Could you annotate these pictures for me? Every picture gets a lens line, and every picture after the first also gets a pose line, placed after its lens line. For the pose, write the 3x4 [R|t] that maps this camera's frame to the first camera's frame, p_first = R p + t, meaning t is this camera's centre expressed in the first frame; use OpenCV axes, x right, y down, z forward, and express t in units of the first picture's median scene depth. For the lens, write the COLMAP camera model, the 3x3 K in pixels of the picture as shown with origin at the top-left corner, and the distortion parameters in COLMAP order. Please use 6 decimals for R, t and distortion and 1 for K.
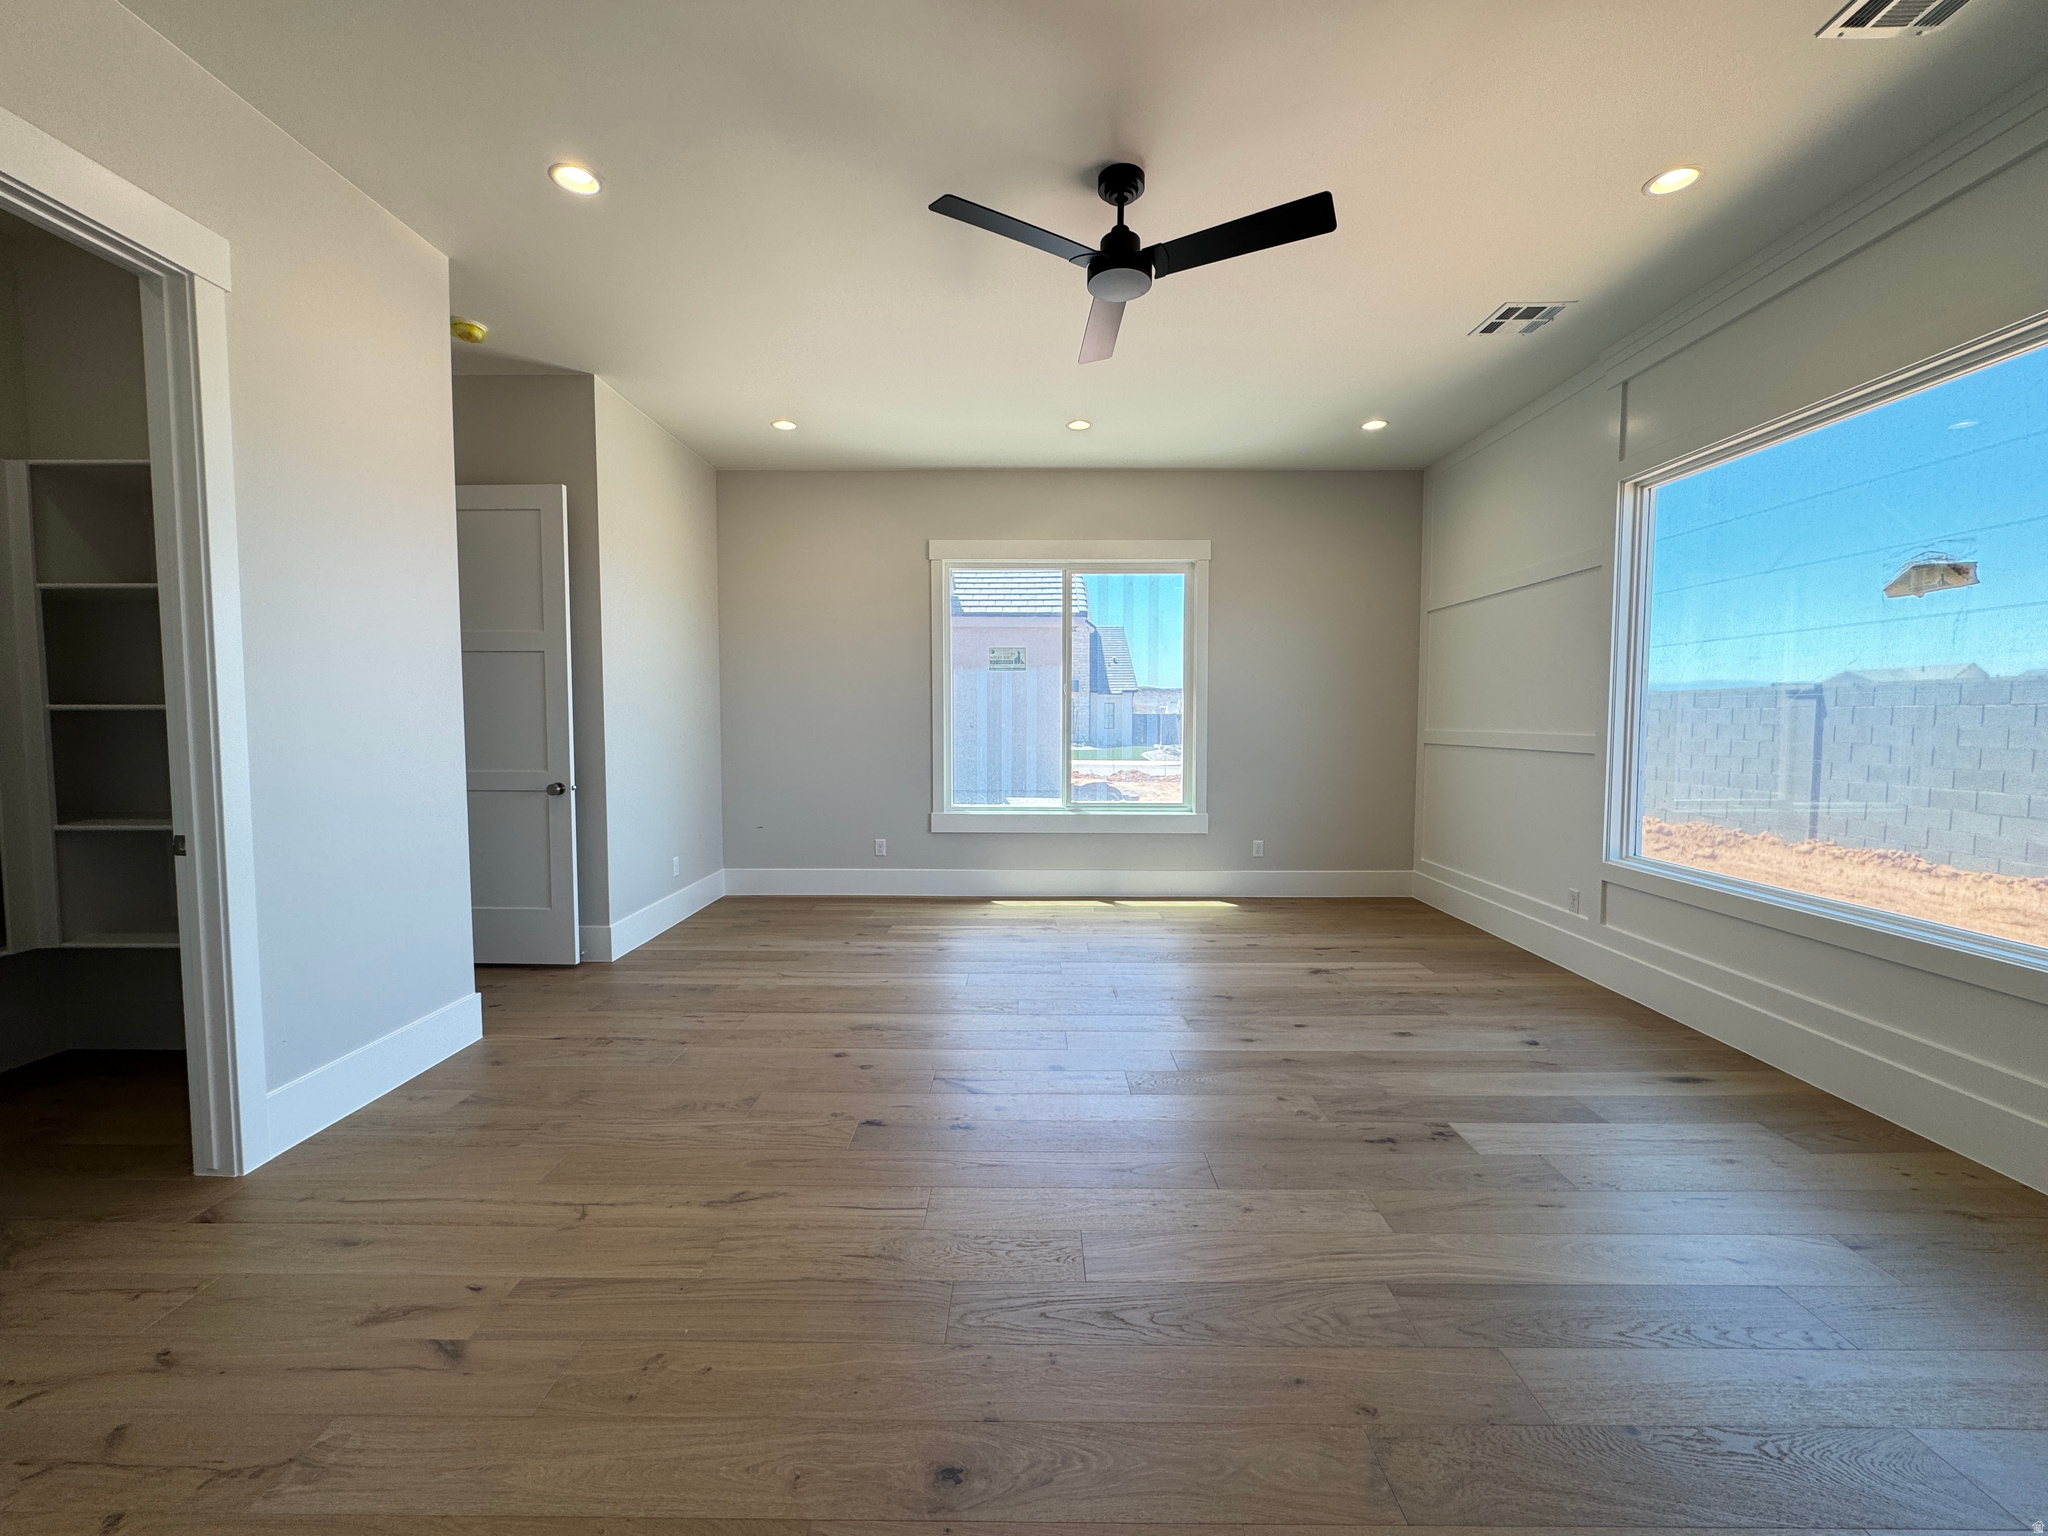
lens RADIAL K [[815.1, 0, 1026.8], [0, 815.1, 759.5], [0, 0, 1]] dist [-0.000648, -0.000038]
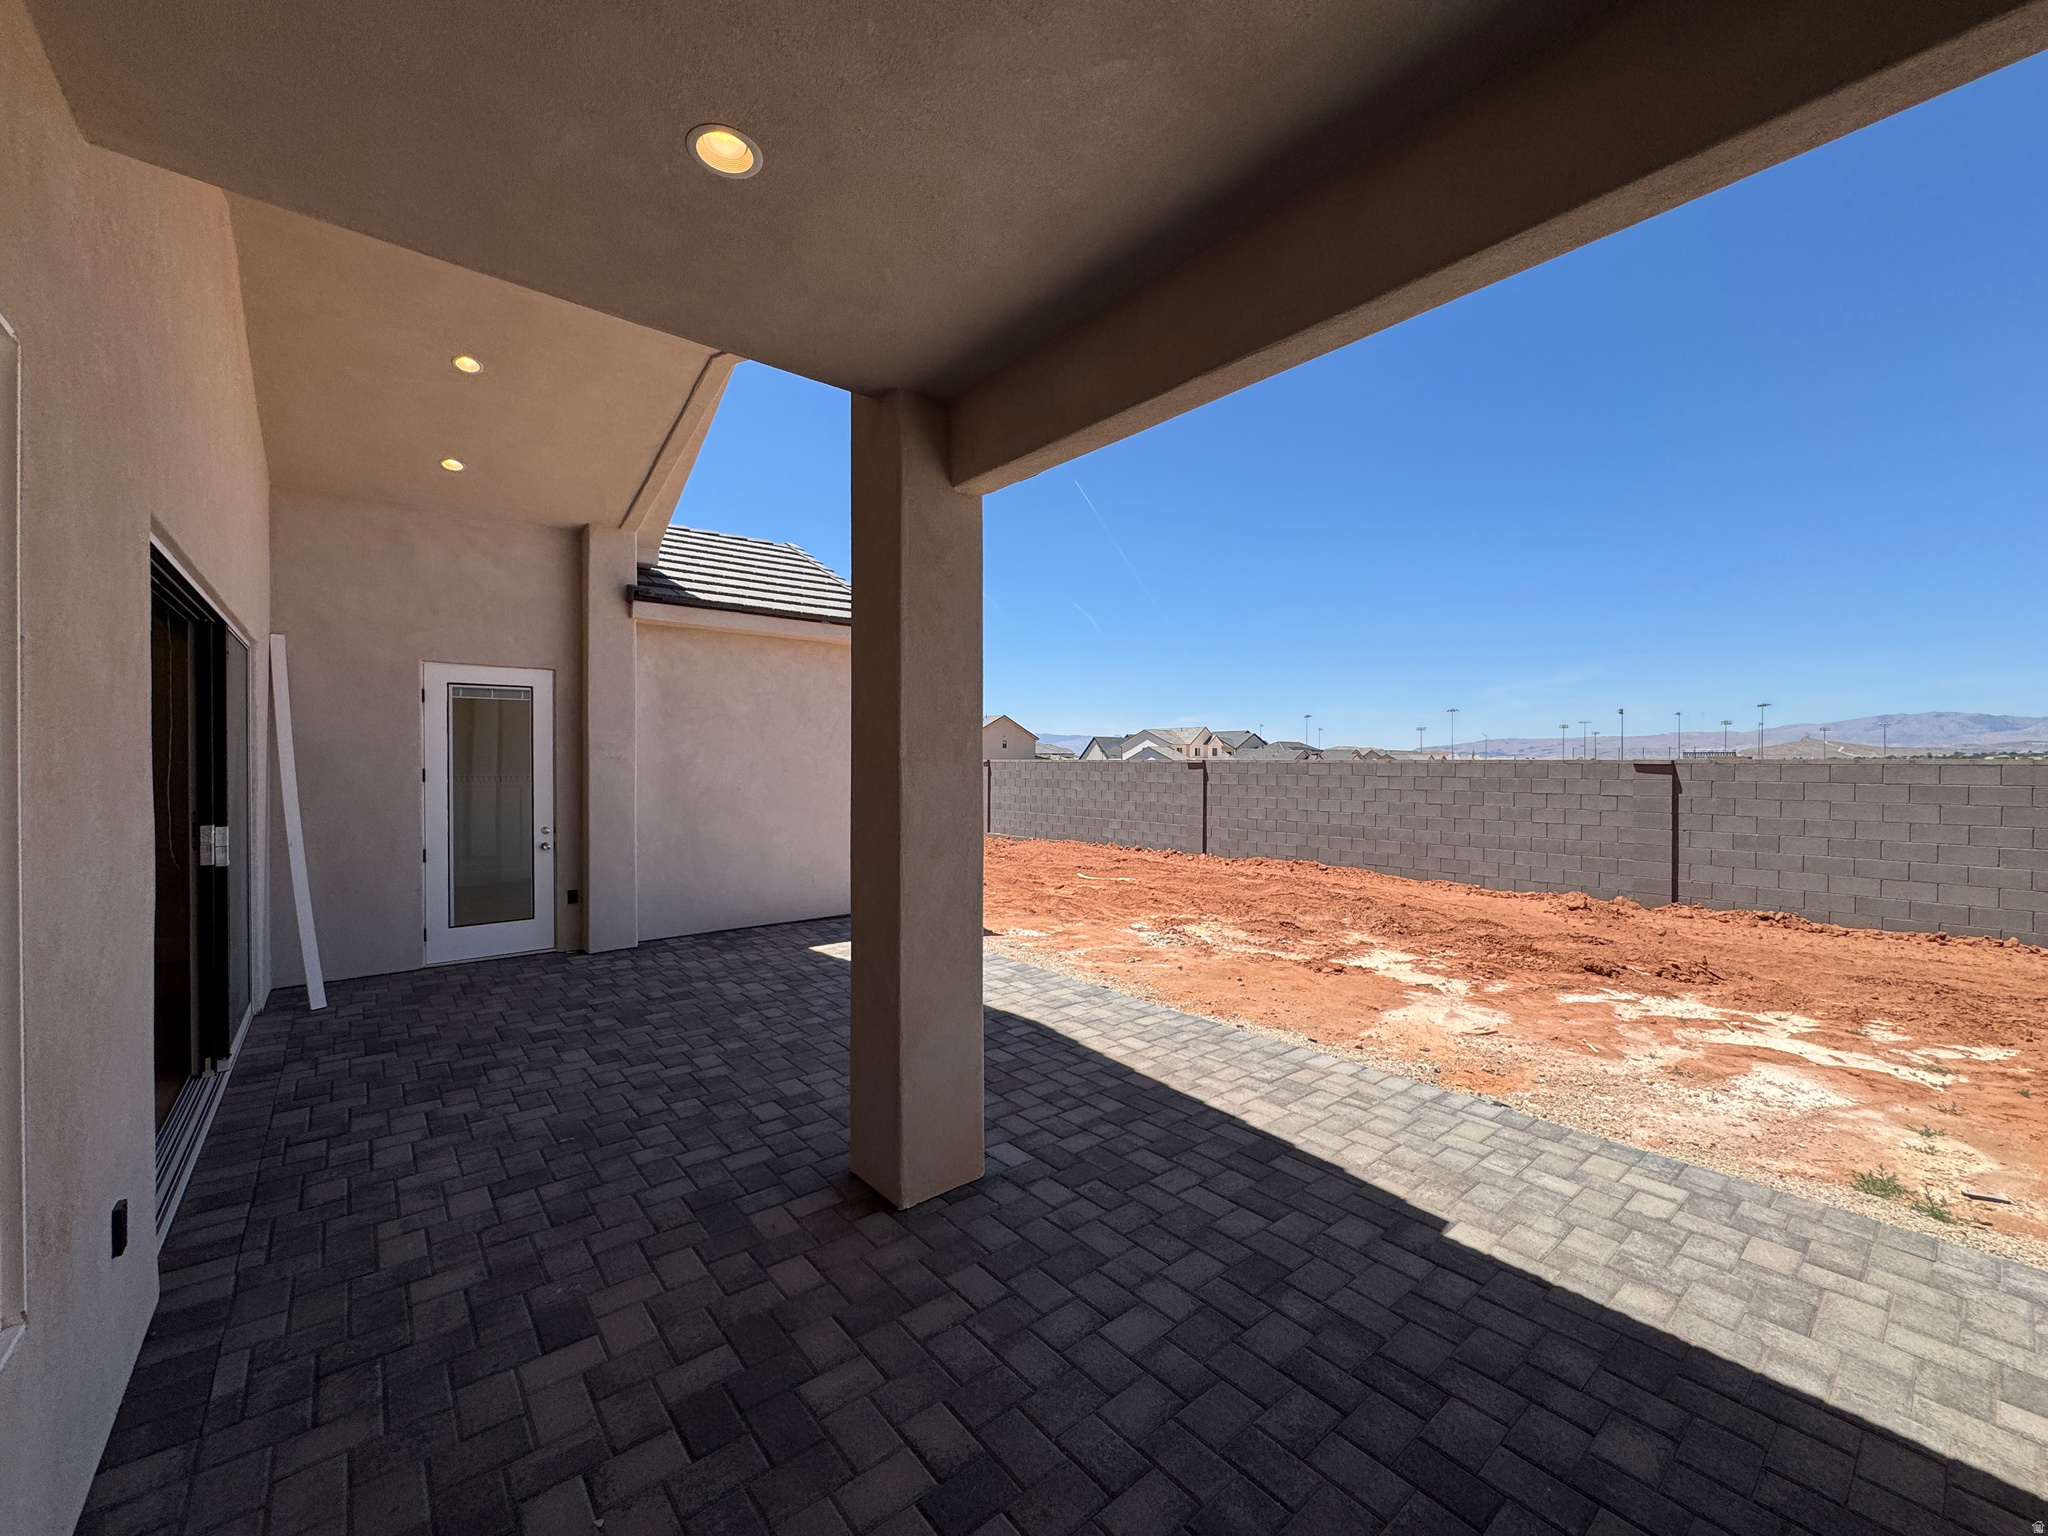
lens RADIAL K [[815.1, 0, 1024.9], [0, 815.1, 769.1], [0, 0, 1]] dist [-0.000648, -0.000038]
pose [[0.768644, -0.003758, 0.639666, -0.686737], [0.029267, 0.999142, -0.029298, -0.126420], [-0.639007, 0.041241, 0.768095, 1.253984]]
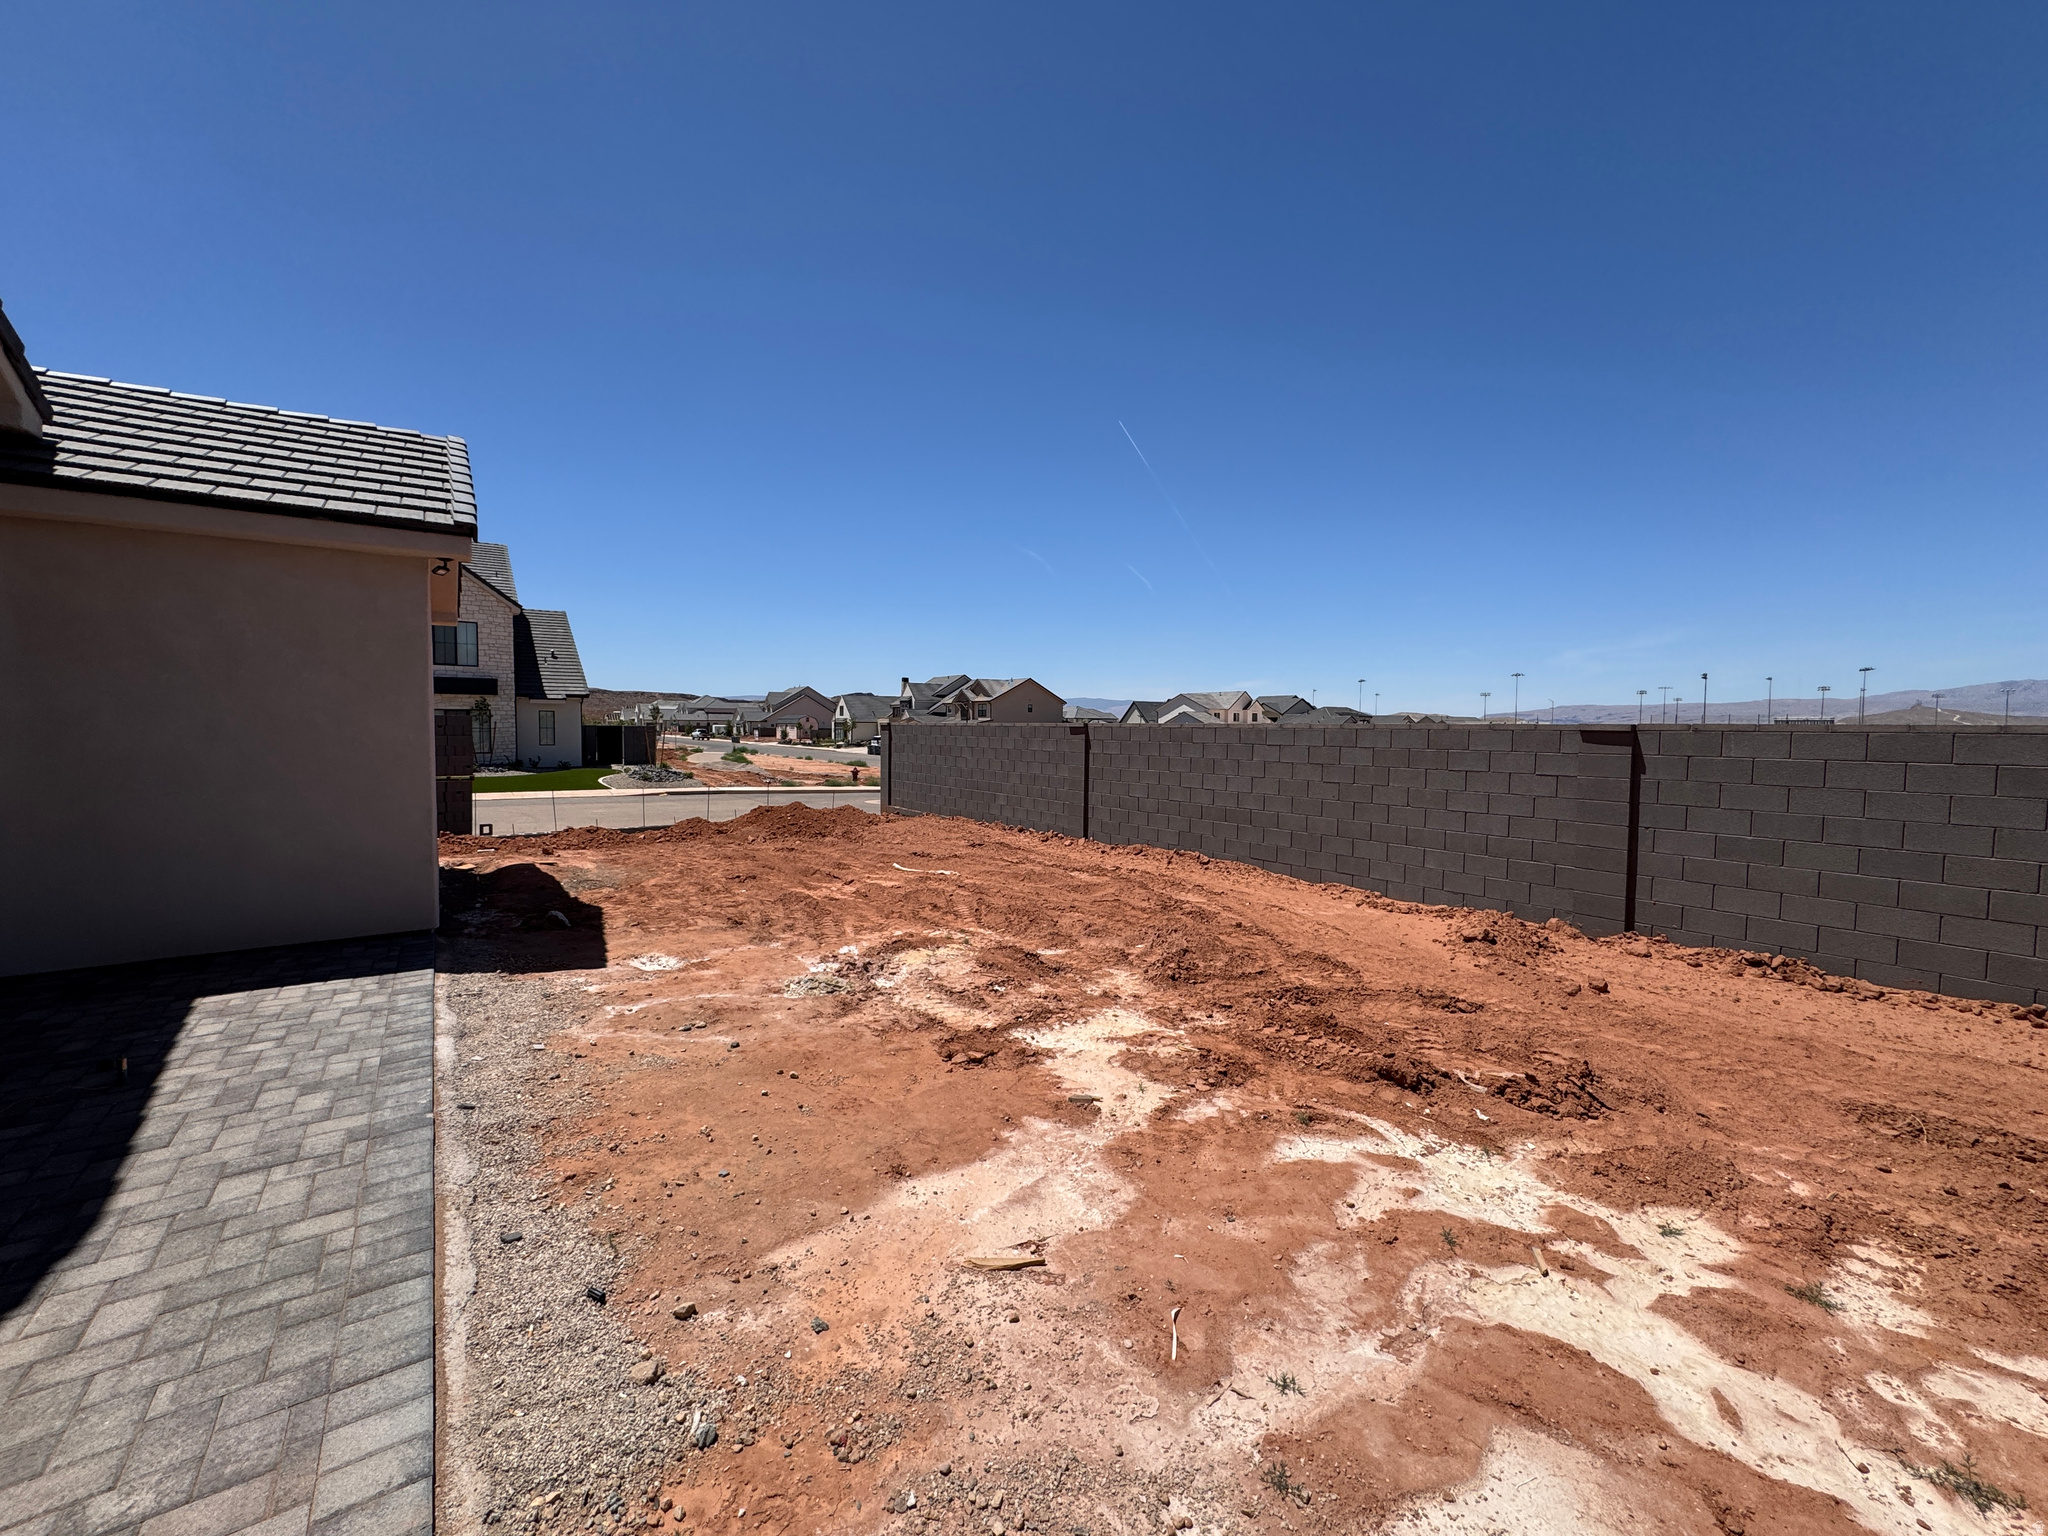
lens RADIAL K [[815.1, 0, 1021.0], [0, 815.1, 765.7], [0, 0, 1]] dist [-0.000648, -0.000038]
pose [[0.809915, -0.021946, 0.586136, 0.134205], [0.021207, 0.999742, 0.008130, -0.125406], [-0.586164, 0.005845, 0.810172, 1.266113]]
